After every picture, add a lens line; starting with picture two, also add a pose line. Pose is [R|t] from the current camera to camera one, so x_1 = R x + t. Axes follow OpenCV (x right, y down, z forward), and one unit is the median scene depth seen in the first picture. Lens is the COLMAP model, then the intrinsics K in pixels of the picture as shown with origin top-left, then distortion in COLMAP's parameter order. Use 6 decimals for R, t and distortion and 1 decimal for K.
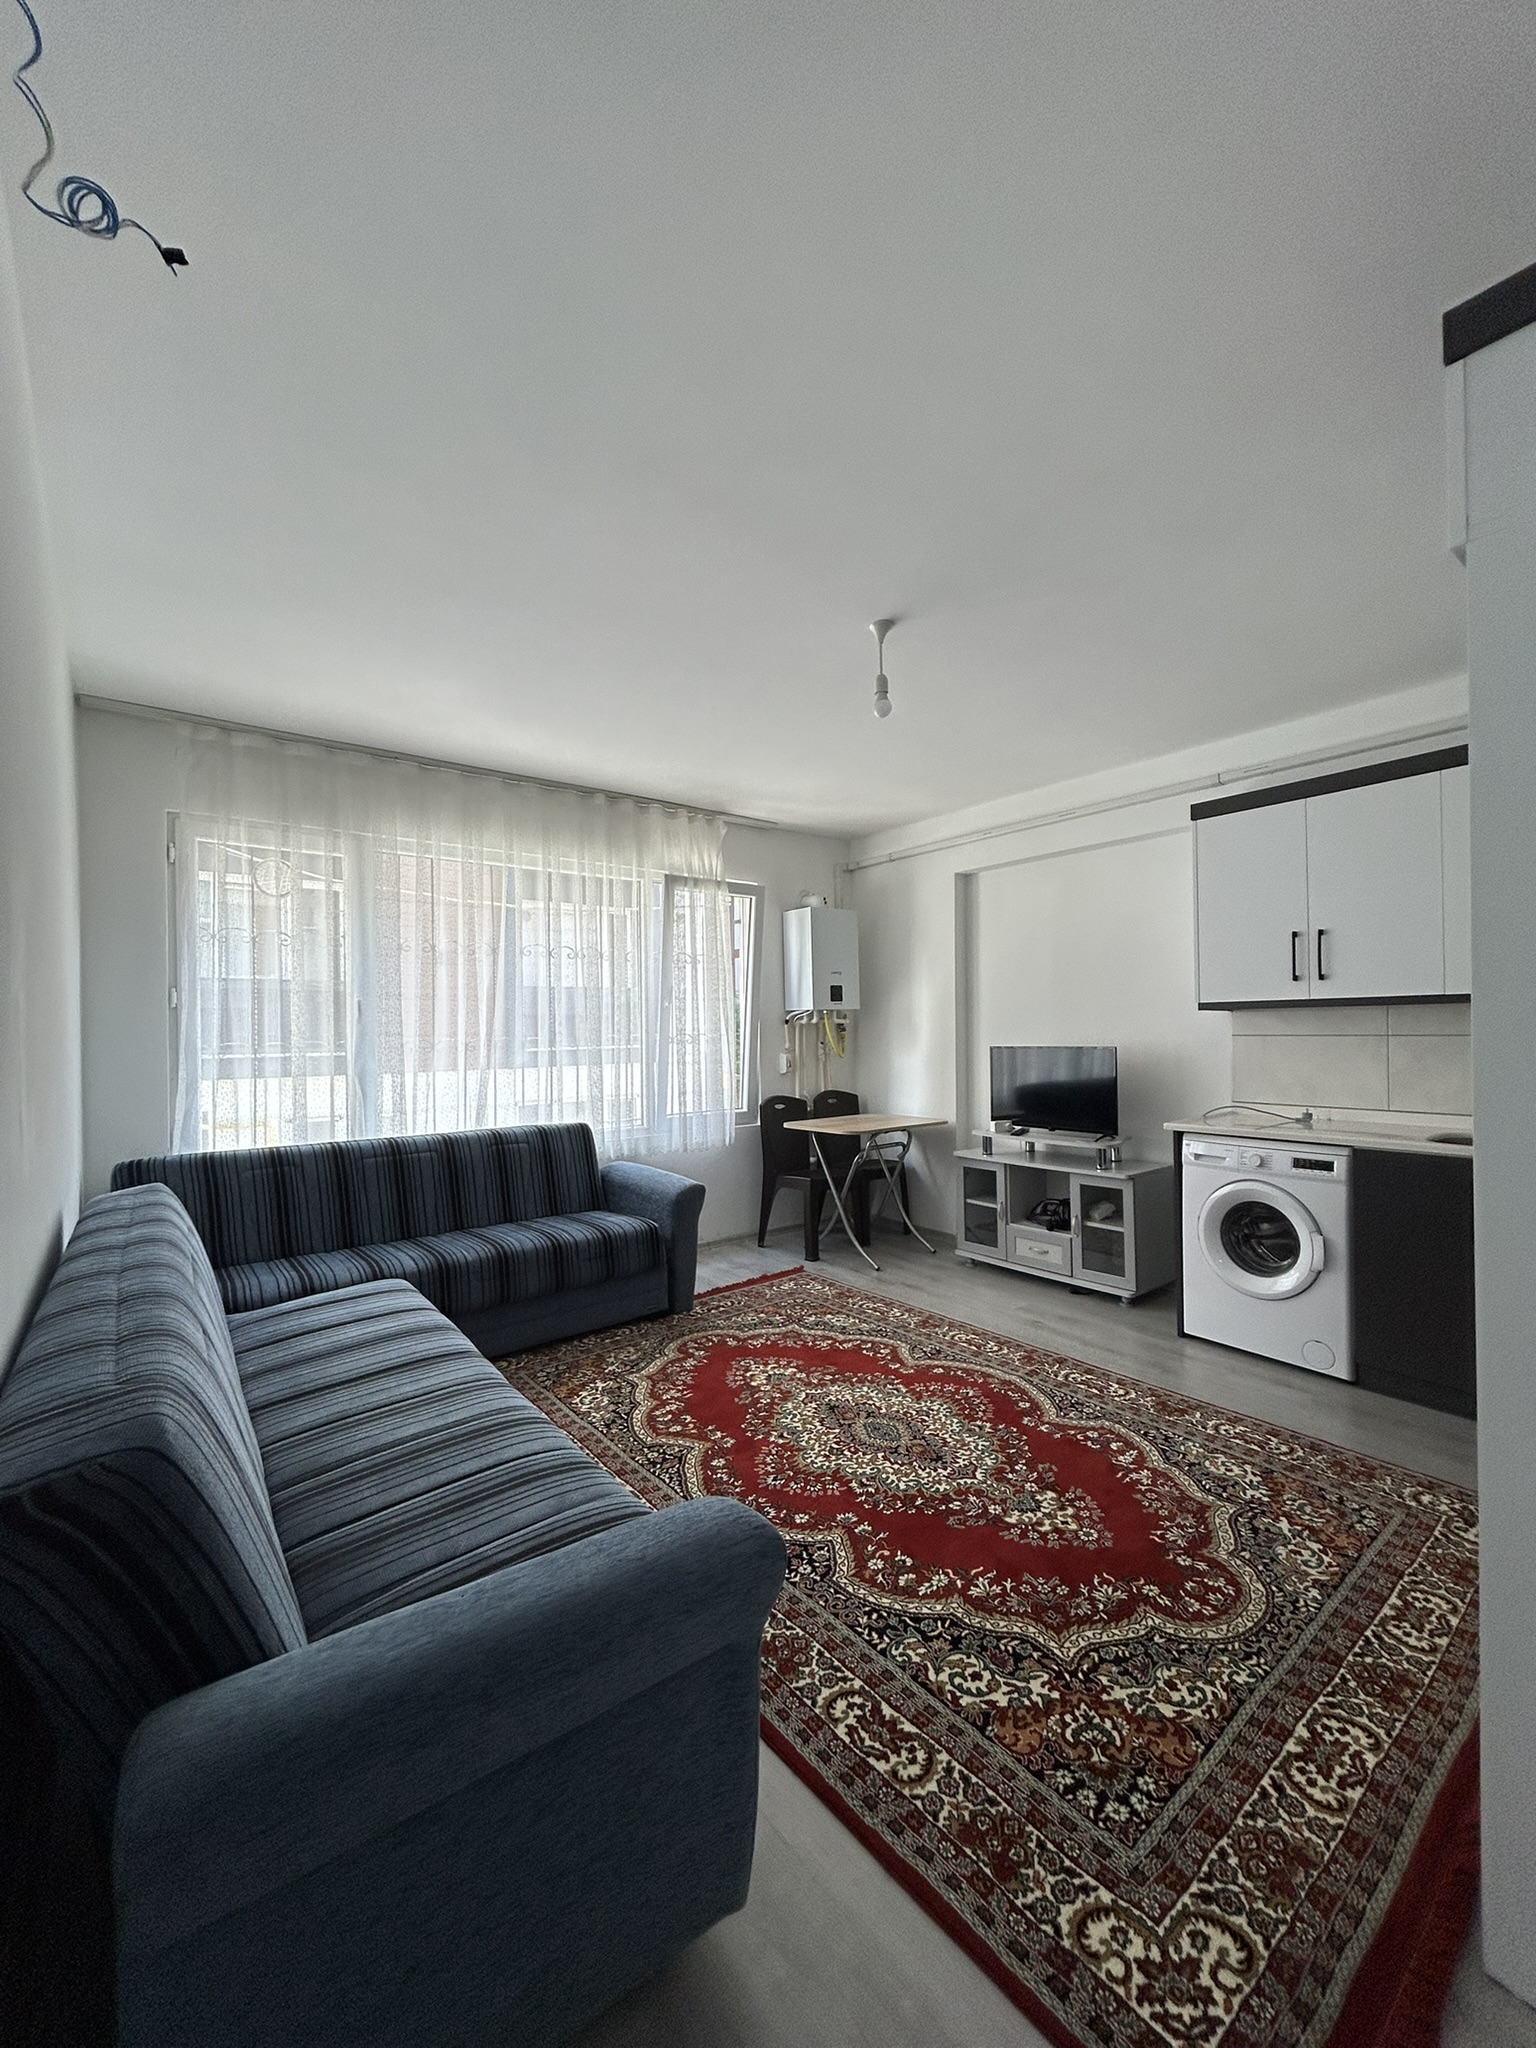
lens RADIAL K [[821.2, 0, 770.0], [0, 821.2, 1026.7], [0, 0, 1]] dist [0.000676, 0.000347]
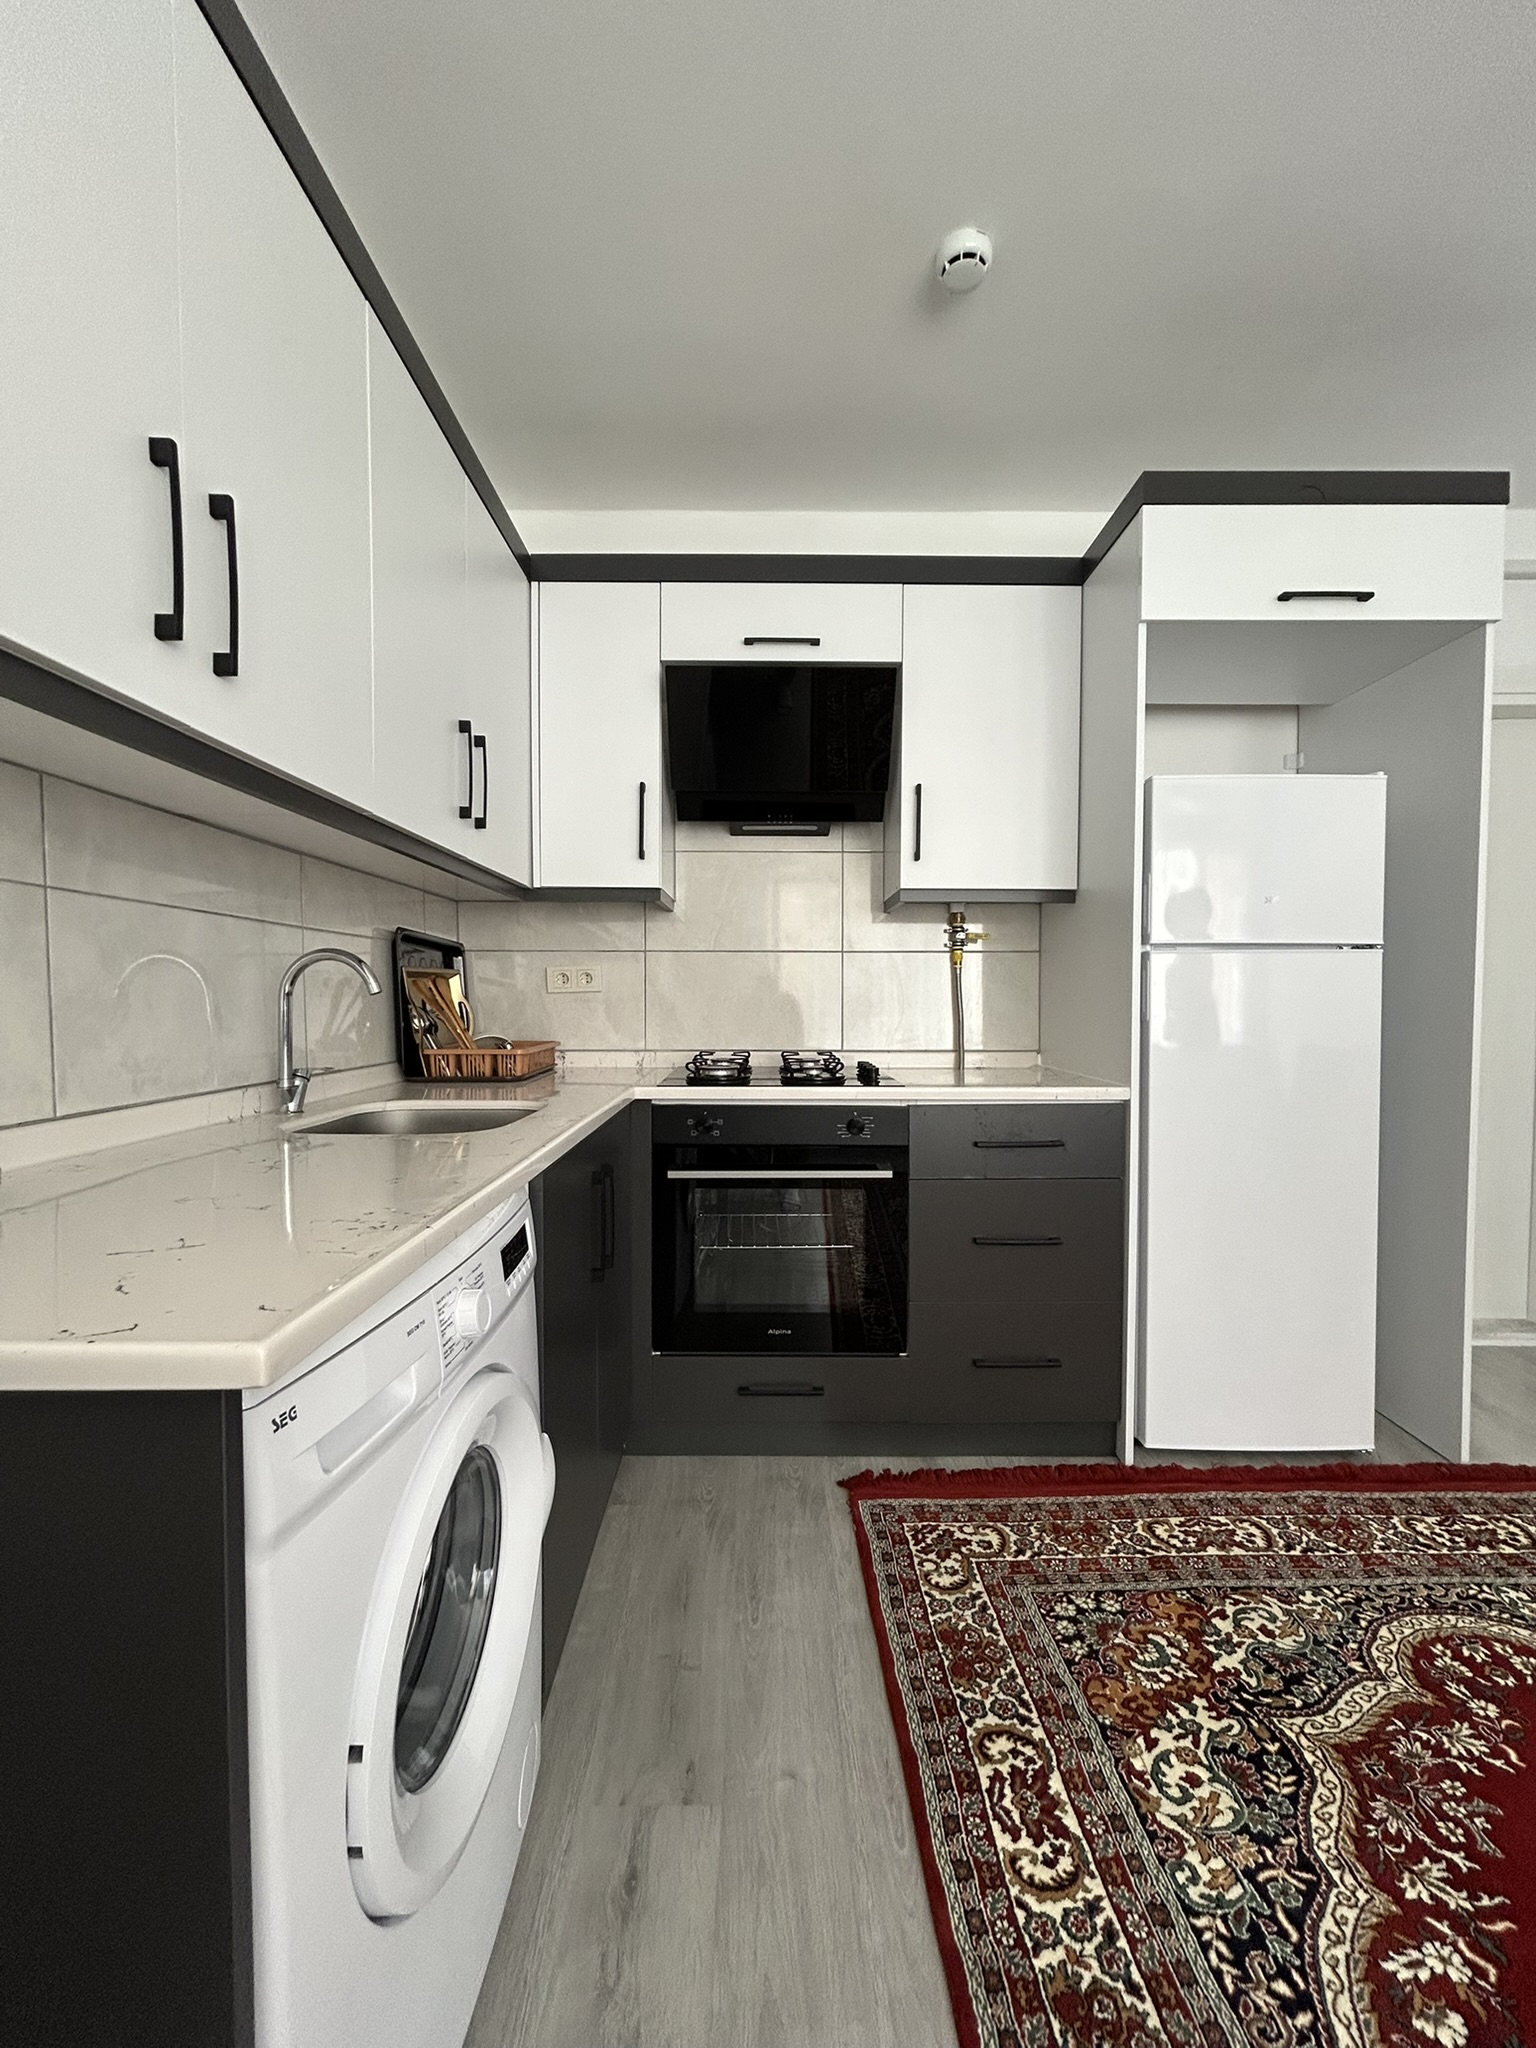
lens RADIAL K [[824.4, 0, 769.7], [0, 824.4, 1024.2], [0, 0, 1]] dist [0.002630, -0.000372]
pose [[-0.792544, -0.009179, 0.609745, 0.373029], [0.005187, 0.999749, 0.021791, 0.066771], [-0.609792, 0.020433, -0.792298, 1.230693]]
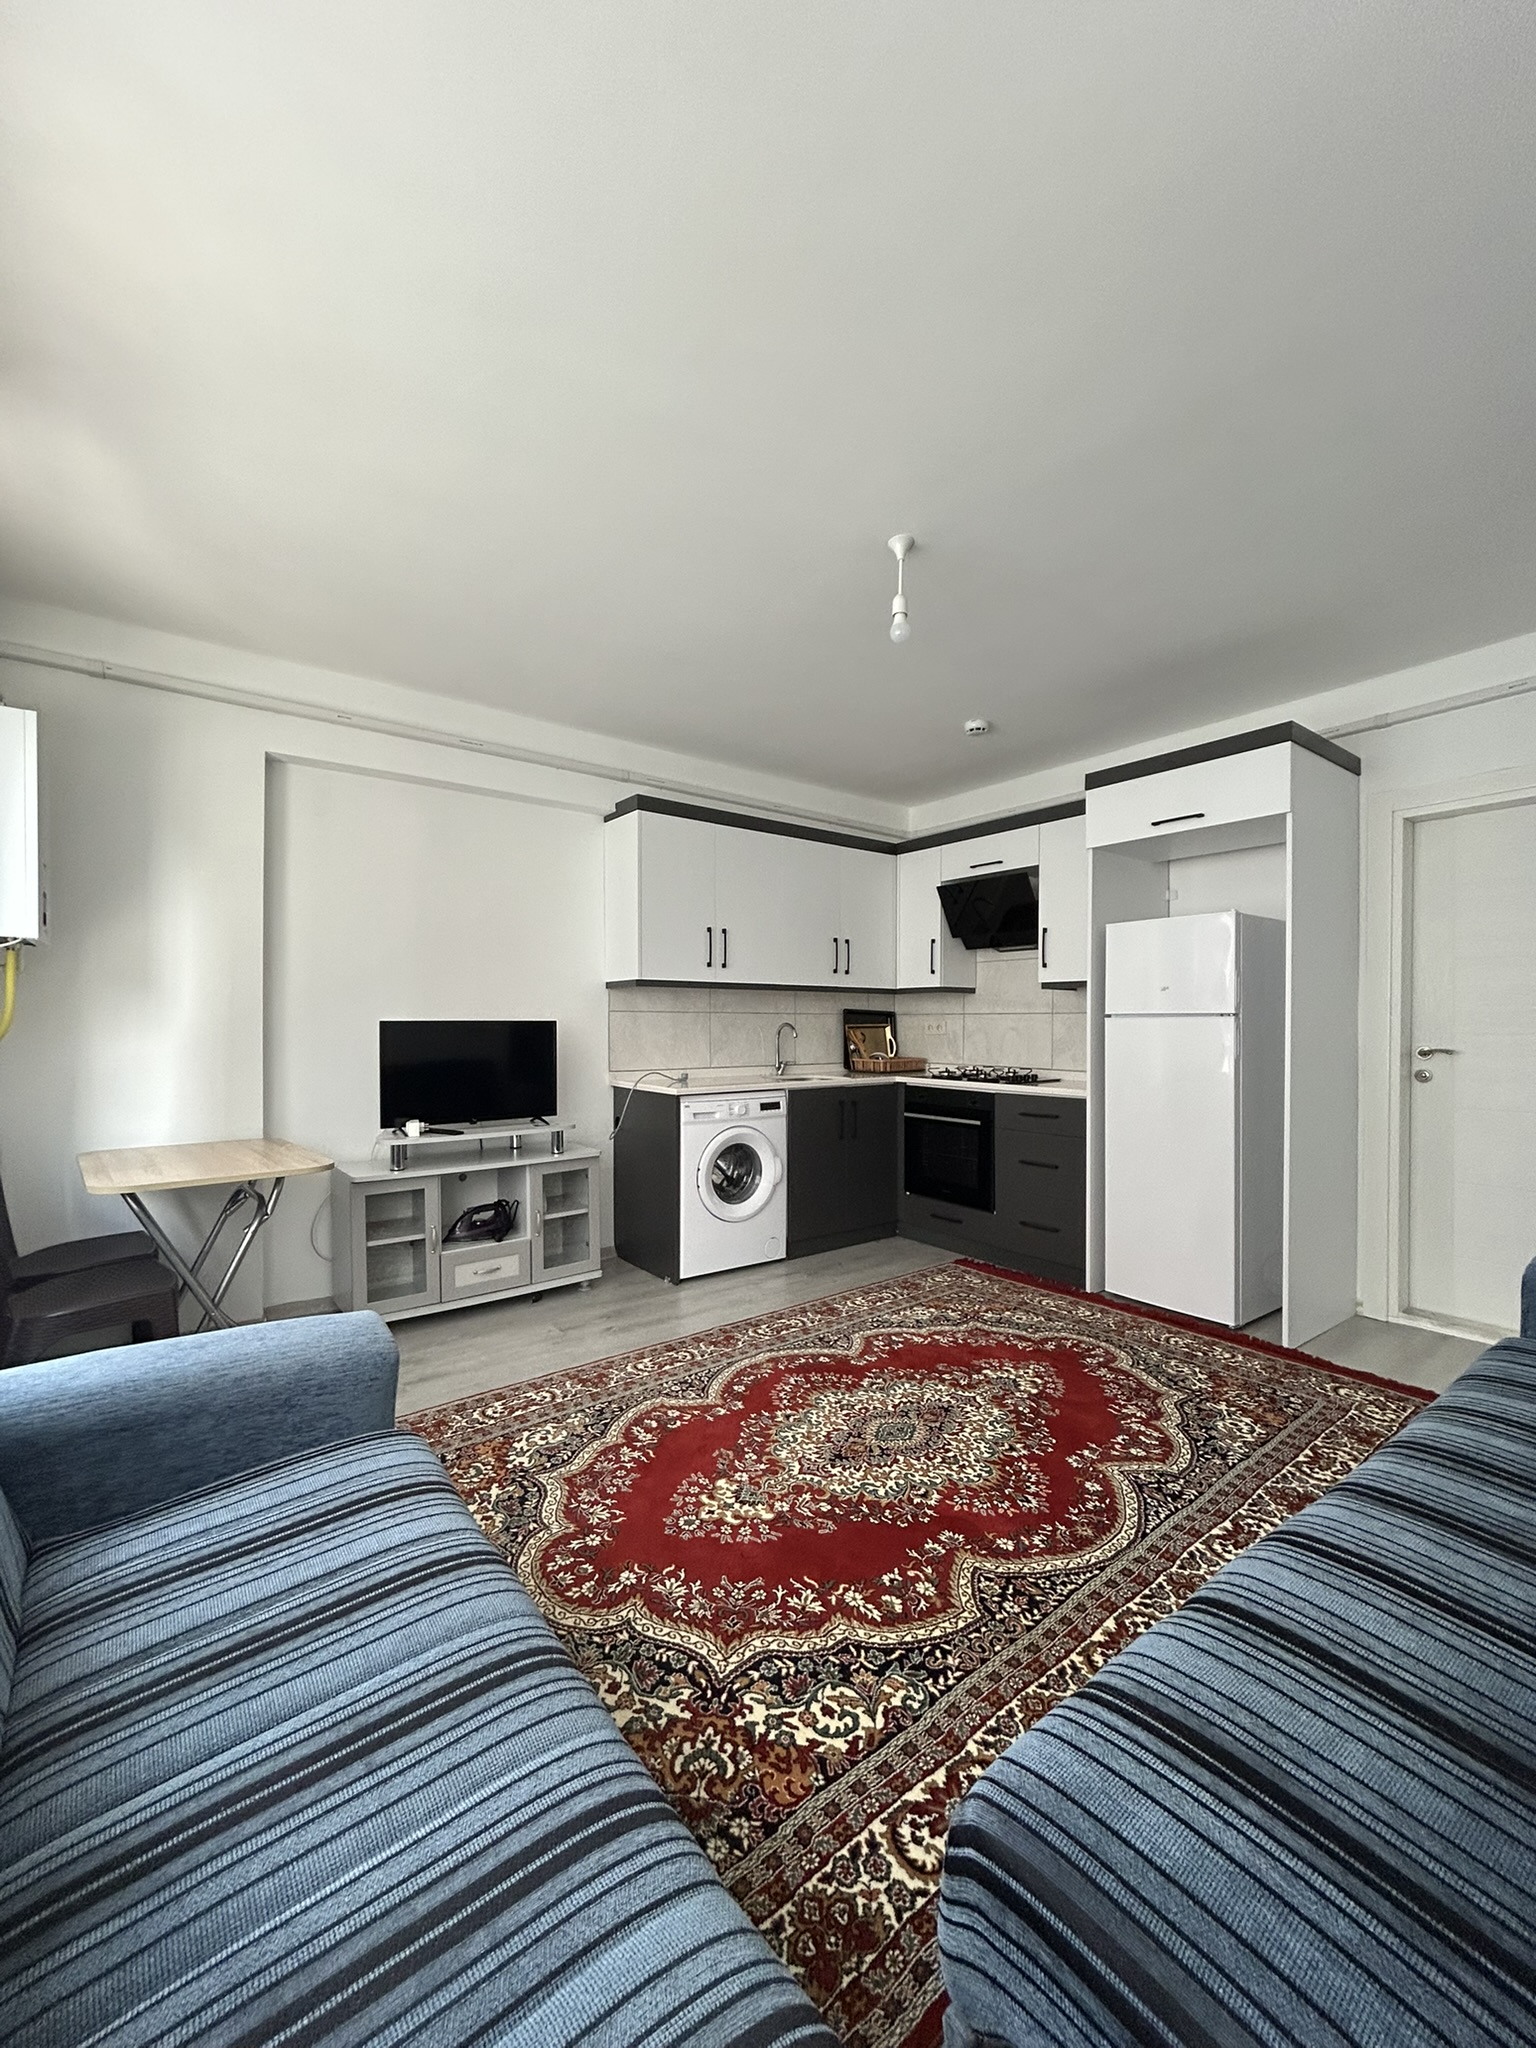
lens RADIAL K [[824.4, 0, 769.7], [0, 824.4, 1024.2], [0, 0, 1]] dist [0.002630, -0.000372]
pose [[0.010193, 0.010648, 0.999891, -0.690992], [-0.006710, 0.999922, -0.010579, 0.049547], [-0.999926, -0.006602, 0.010264, 1.007420]]
